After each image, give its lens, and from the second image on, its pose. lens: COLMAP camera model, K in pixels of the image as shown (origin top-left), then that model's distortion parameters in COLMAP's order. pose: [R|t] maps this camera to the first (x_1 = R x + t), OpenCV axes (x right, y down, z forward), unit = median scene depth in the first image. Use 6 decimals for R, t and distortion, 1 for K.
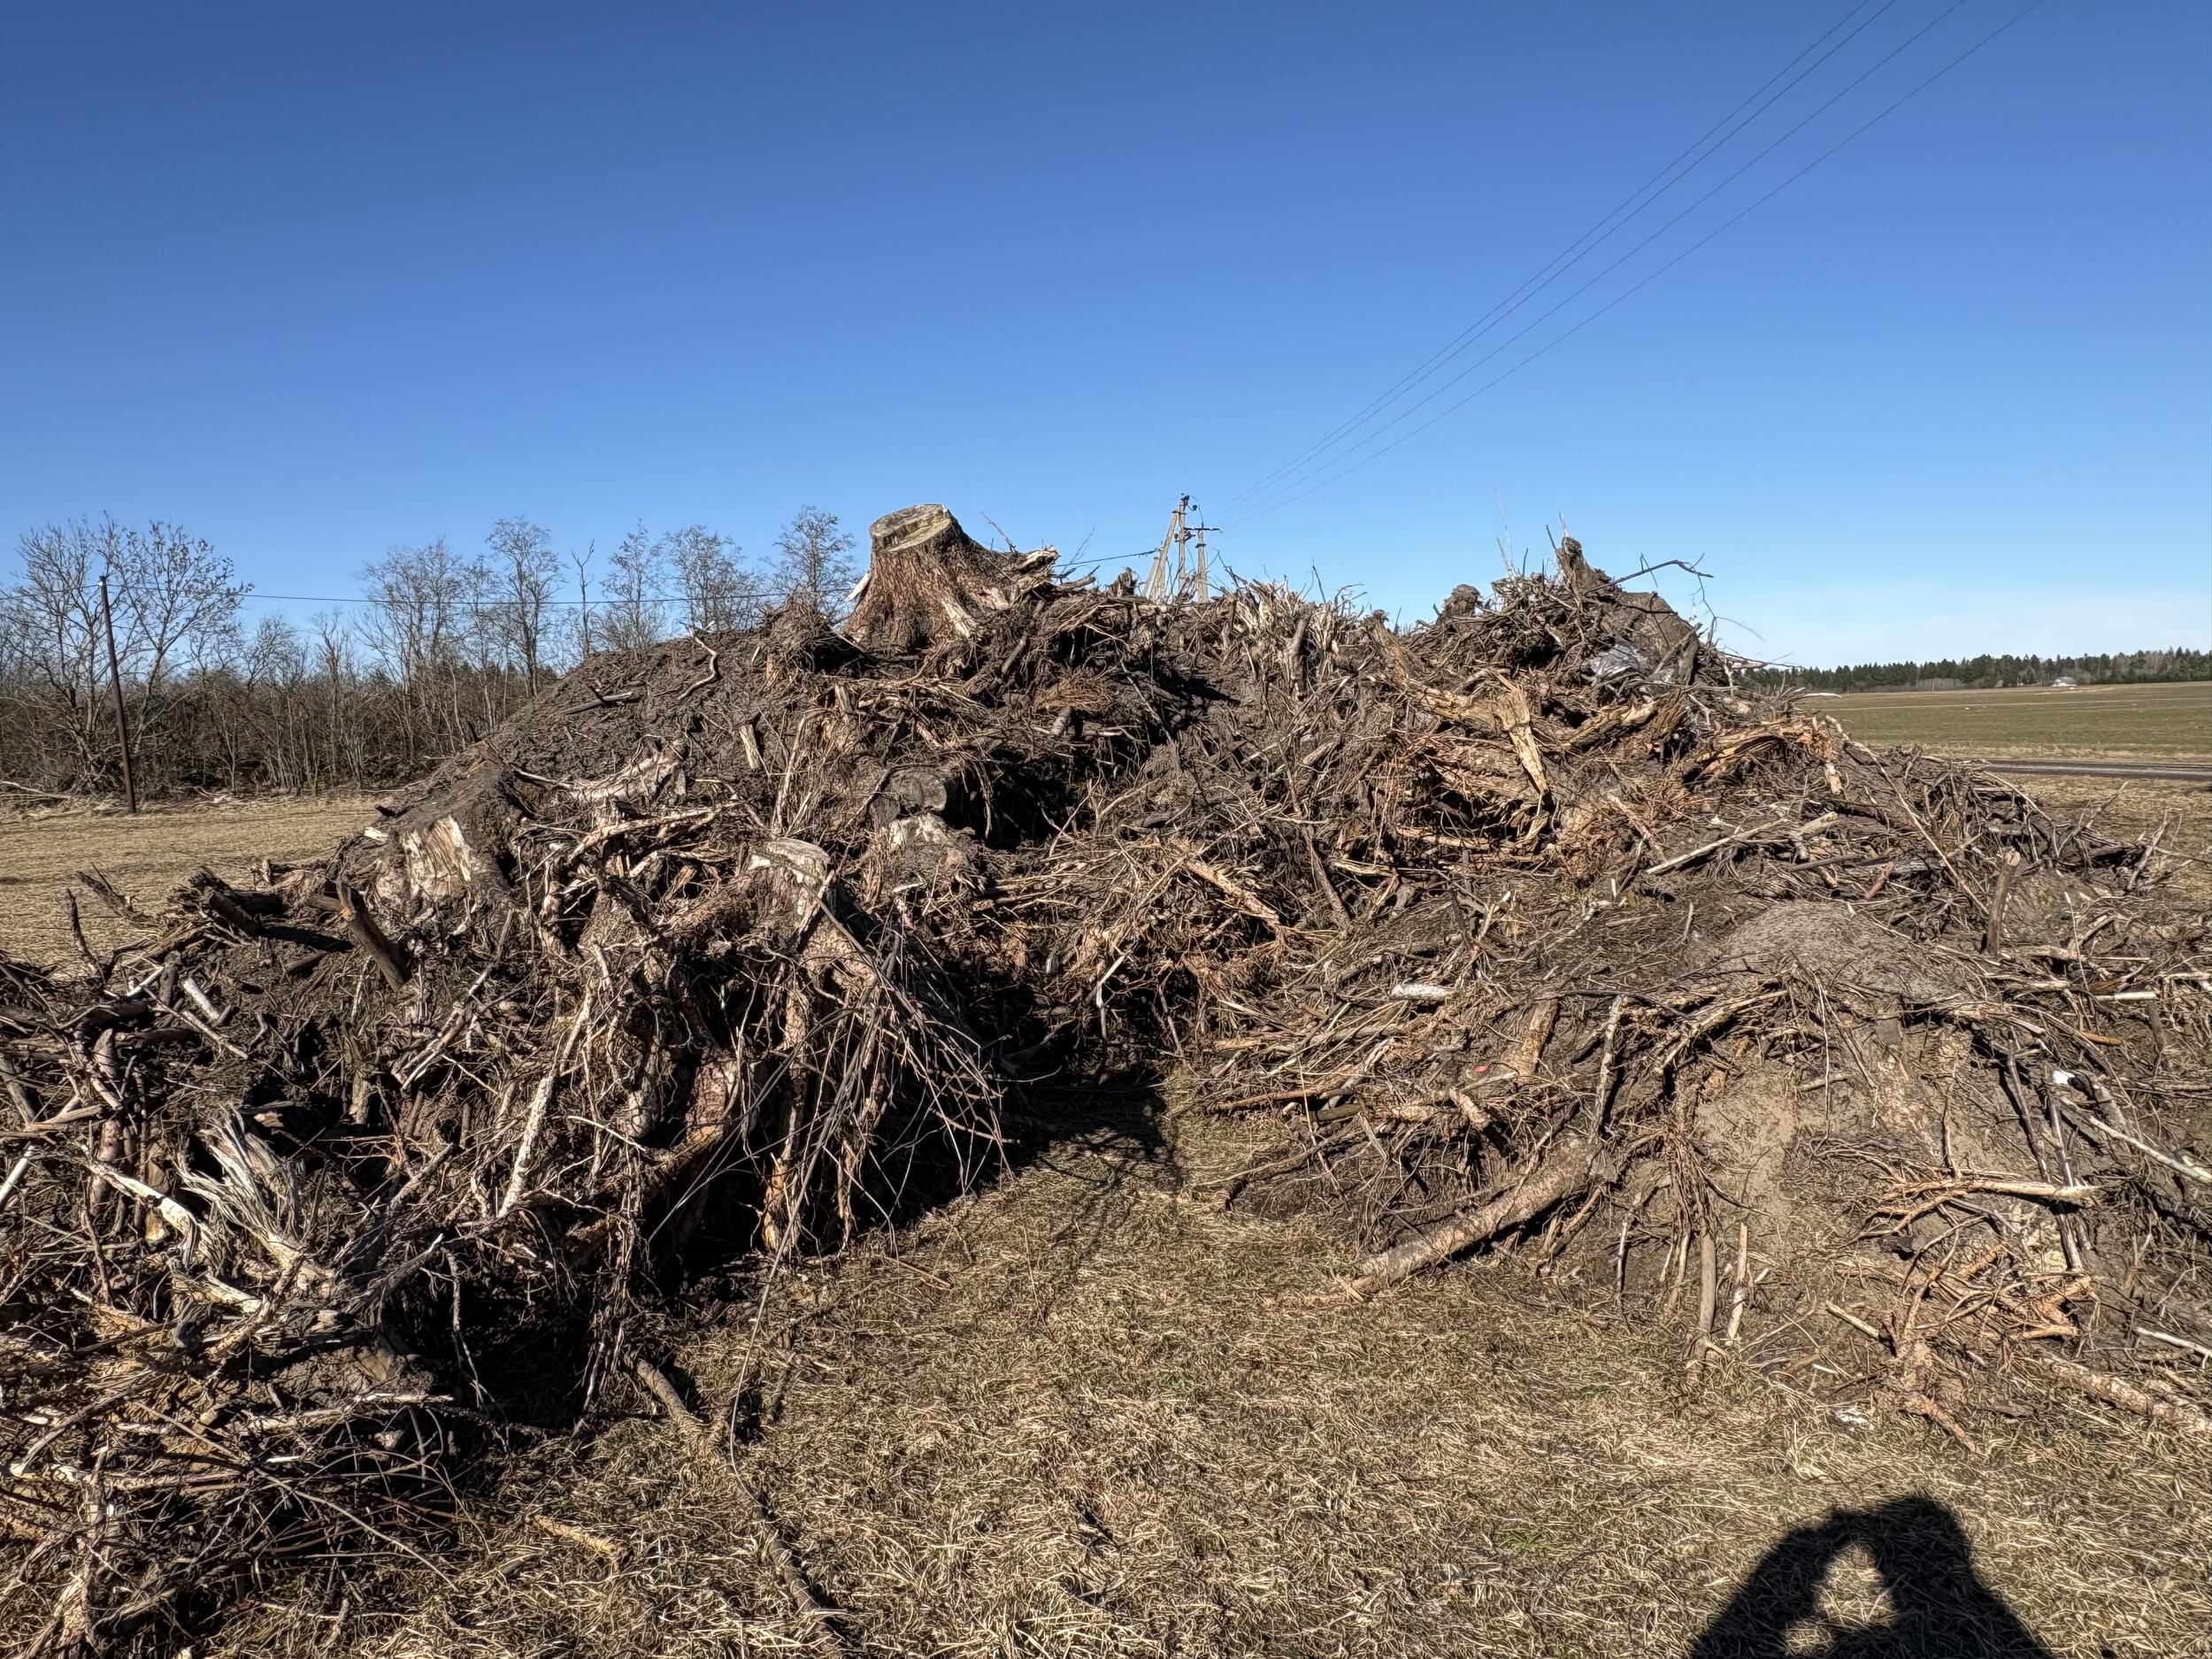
lens RADIAL K [[1391.5, 0, 1105.7], [0, 1391.5, 826.2], [0, 0, 1]] dist [0.006435, 0.000515]
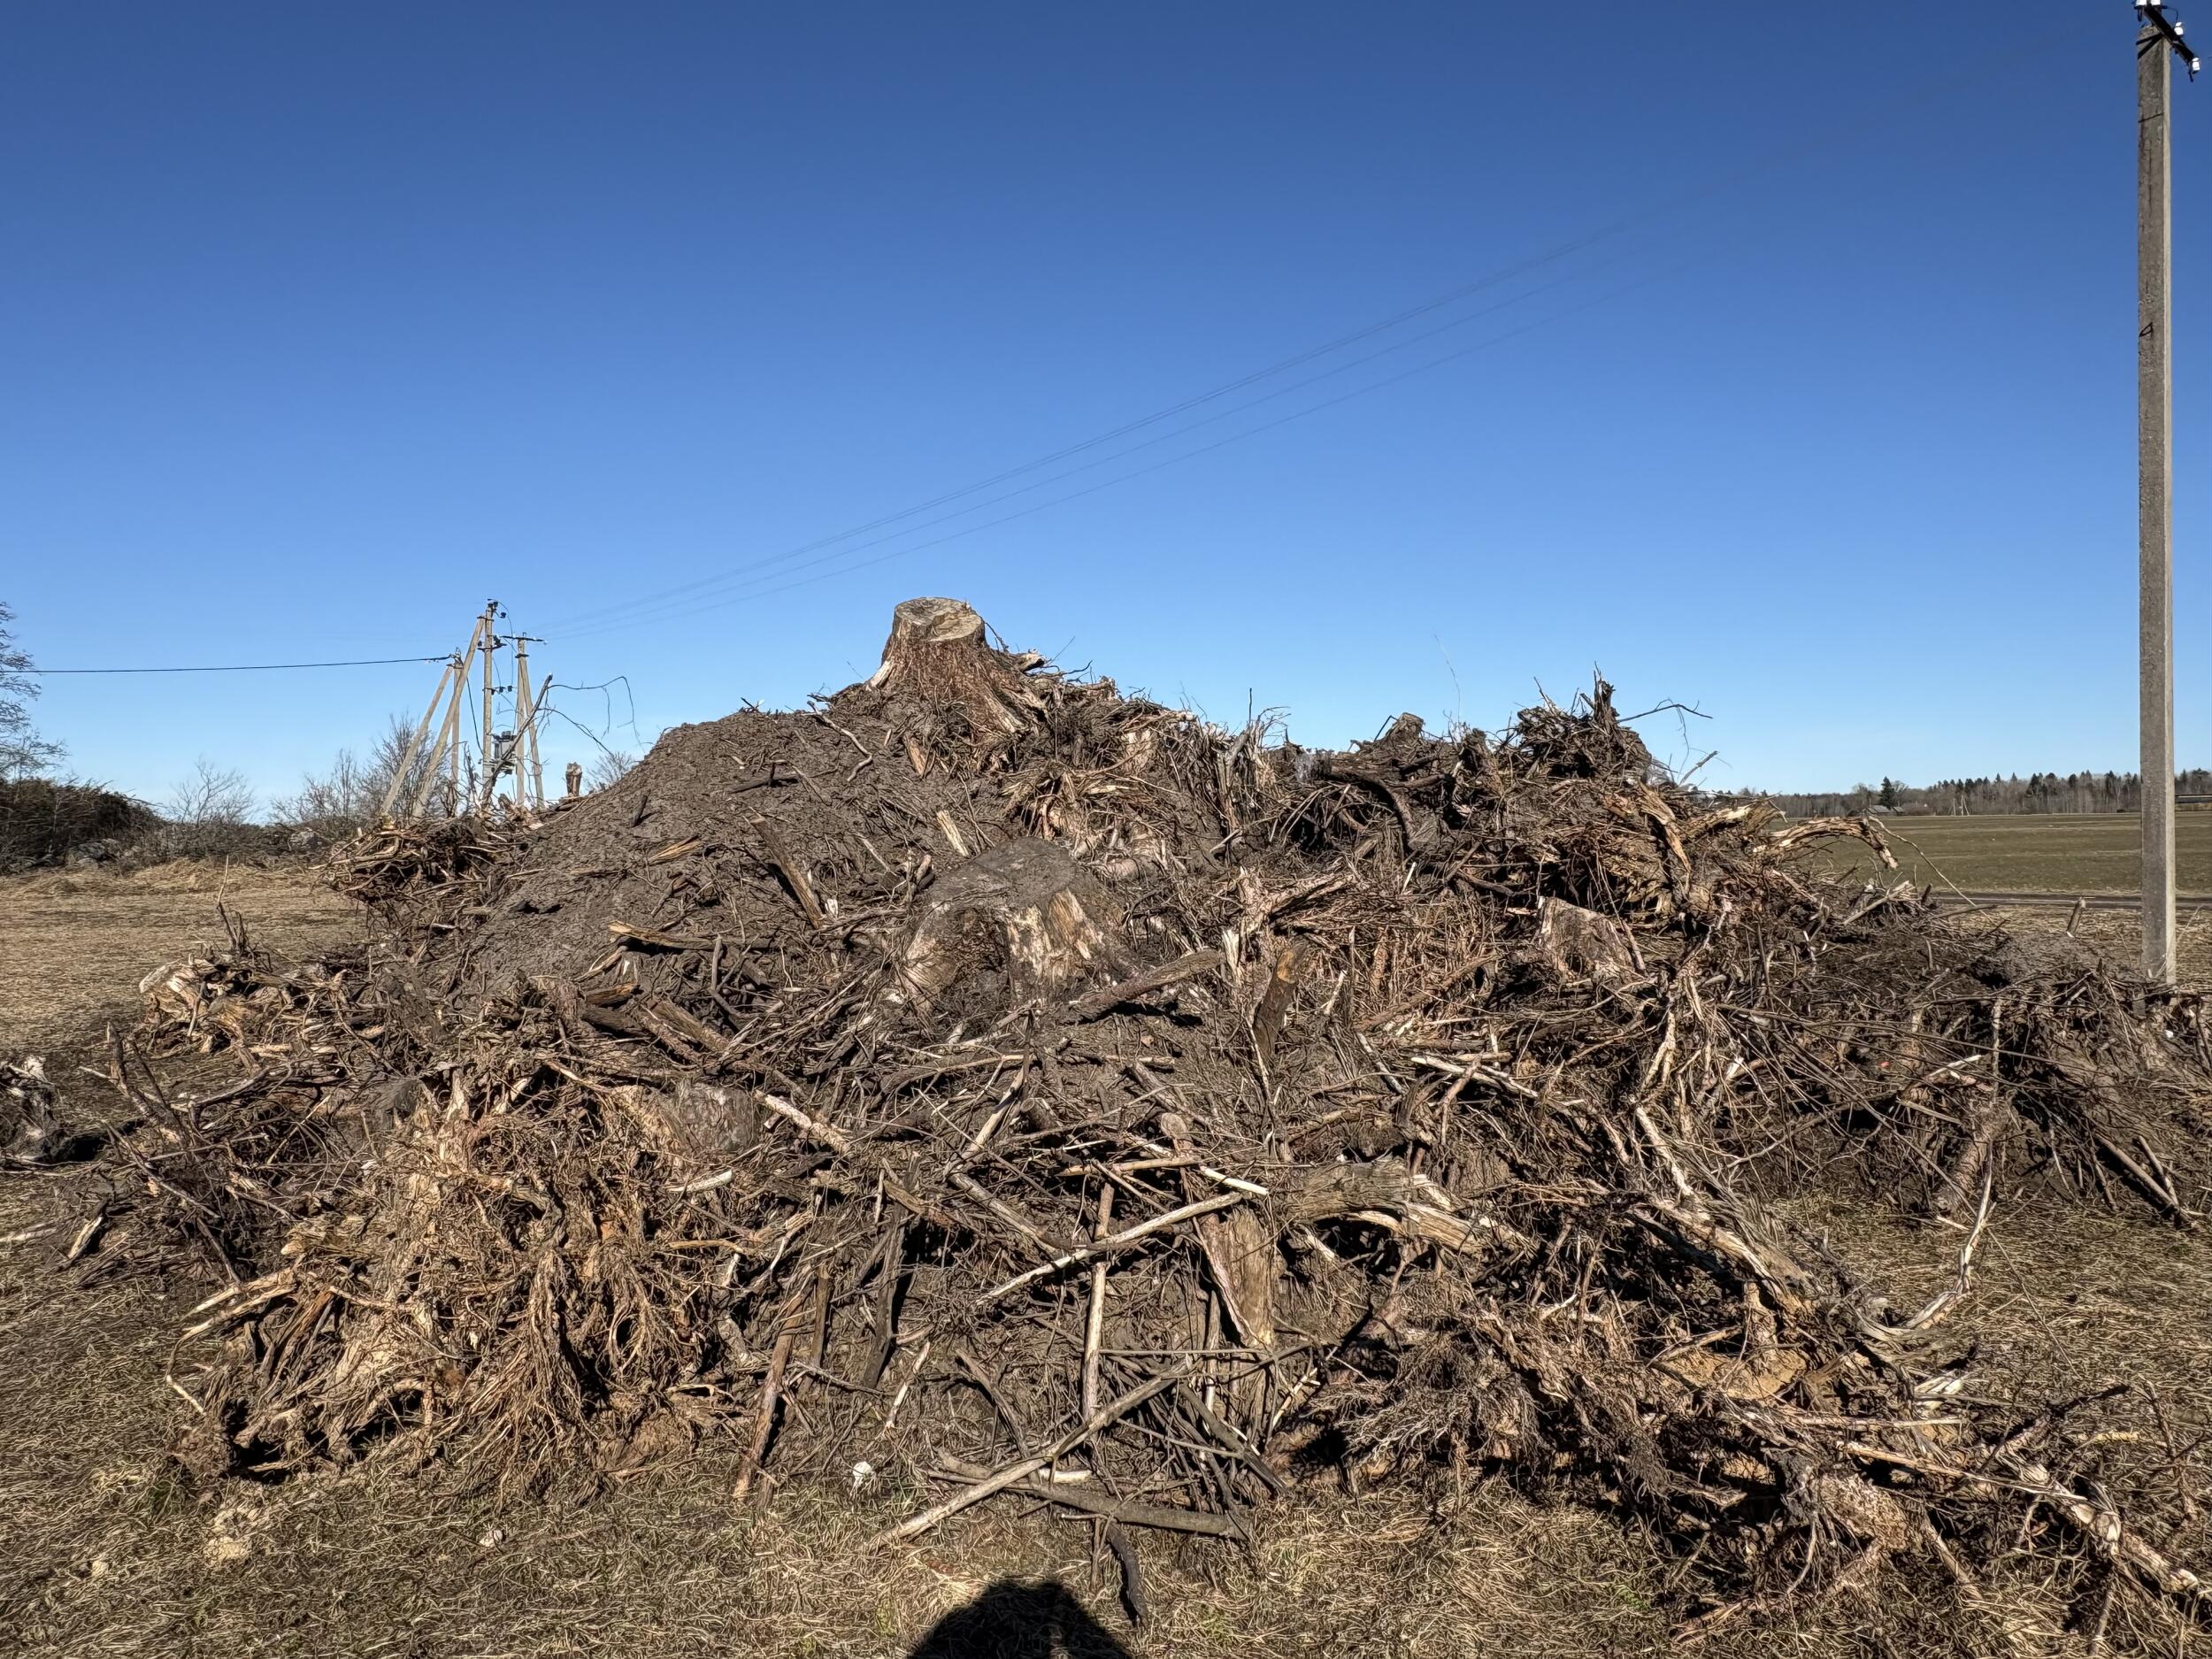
lens RADIAL K [[1391.5, 0, 1110.1], [0, 1391.5, 828.9], [0, 0, 1]] dist [0.006435, 0.000515]
pose [[0.821631, 0.021112, 0.569628, -0.651993], [0.033850, 0.995743, -0.085730, 0.022261], [-0.569013, 0.089720, 0.817419, 0.159553]]
